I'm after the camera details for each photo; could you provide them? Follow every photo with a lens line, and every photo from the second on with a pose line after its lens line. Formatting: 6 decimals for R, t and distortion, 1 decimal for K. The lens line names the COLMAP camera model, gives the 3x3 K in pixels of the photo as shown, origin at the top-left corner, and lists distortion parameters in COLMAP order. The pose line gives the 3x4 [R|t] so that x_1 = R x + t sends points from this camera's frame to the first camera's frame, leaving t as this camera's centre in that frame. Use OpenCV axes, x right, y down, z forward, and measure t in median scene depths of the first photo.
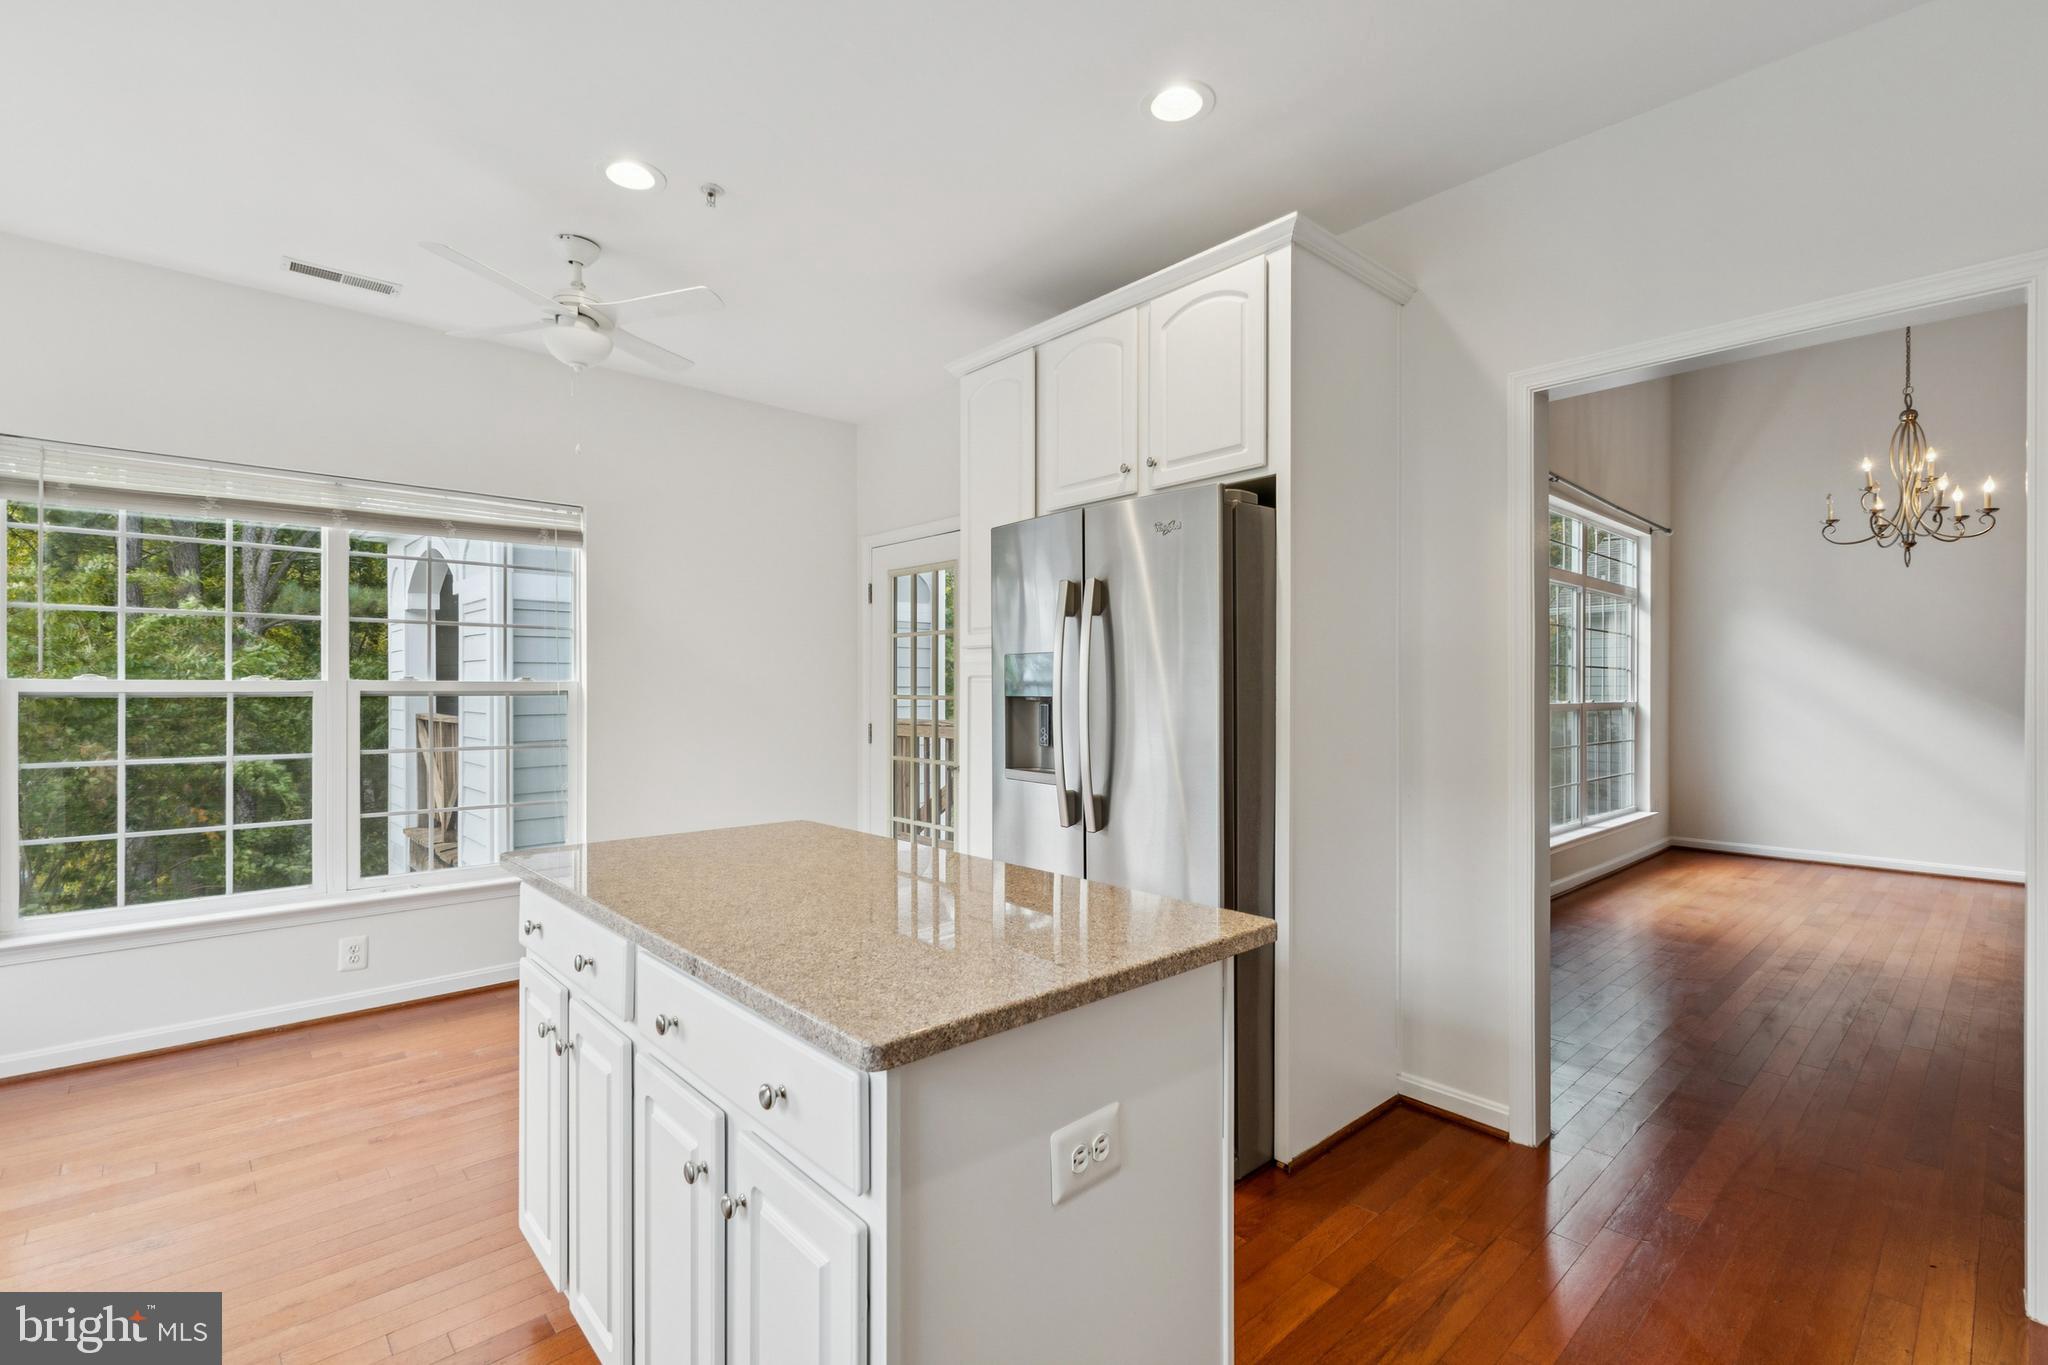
lens RADIAL K [[928.8, 0, 1030.7], [0, 928.8, 686.0], [0, 0, 1]] dist [-0.015023, -0.000564]
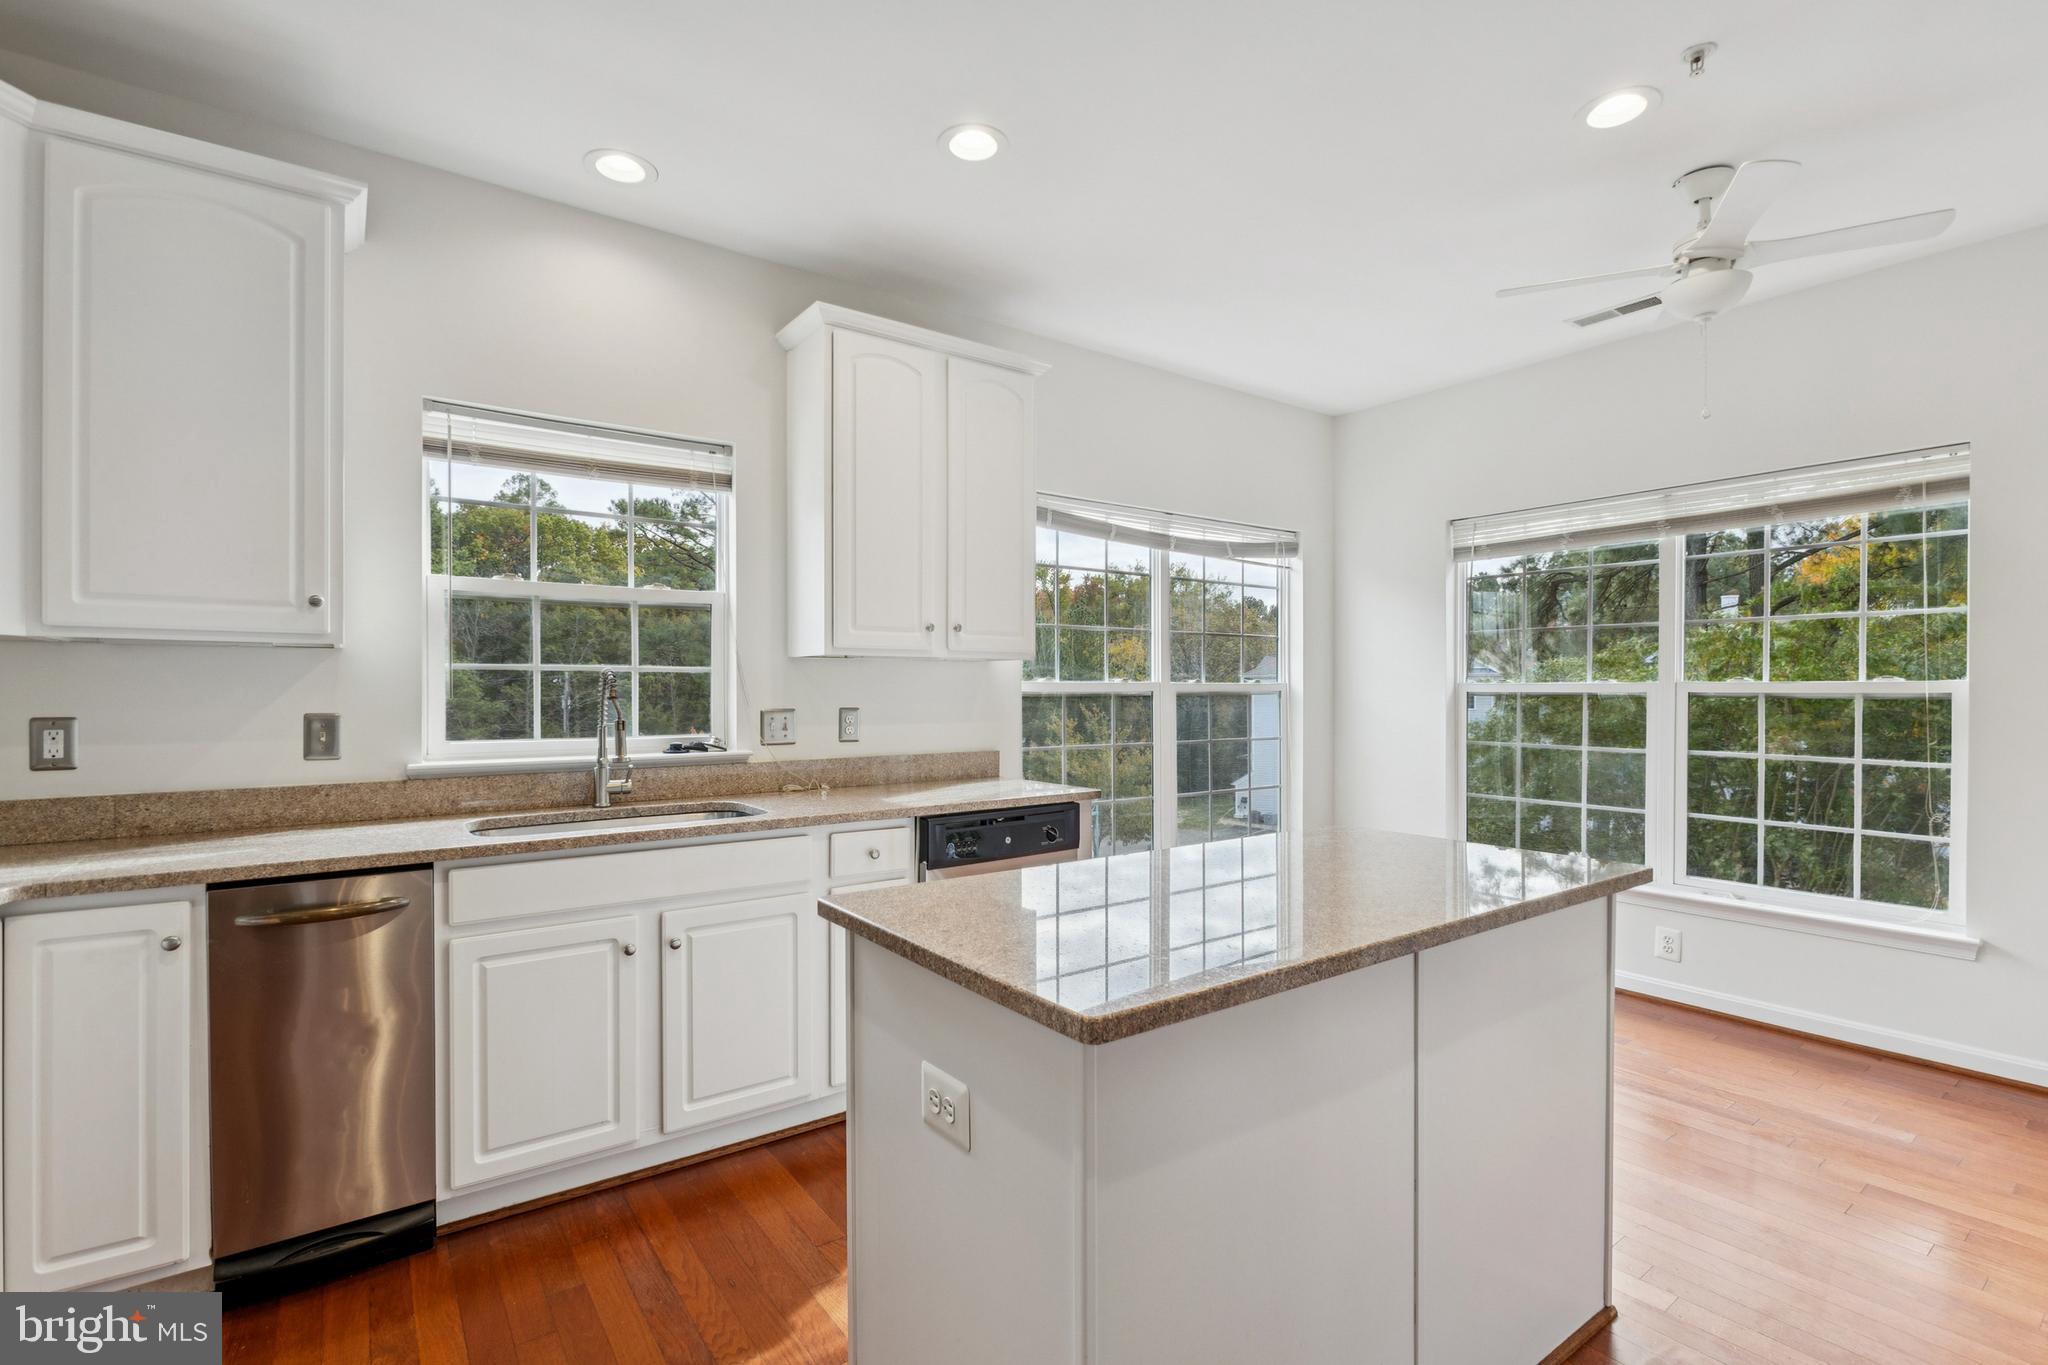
lens RADIAL K [[928.8, 0, 1031.6], [0, 928.8, 698.2], [0, 0, 1]] dist [-0.015023, -0.000564]
pose [[-0.119146, 0.008142, -0.992843, 0.384233], [0.005887, 0.999955, 0.007494, 0.000010], [0.992859, -0.004952, -0.119188, 0.408859]]
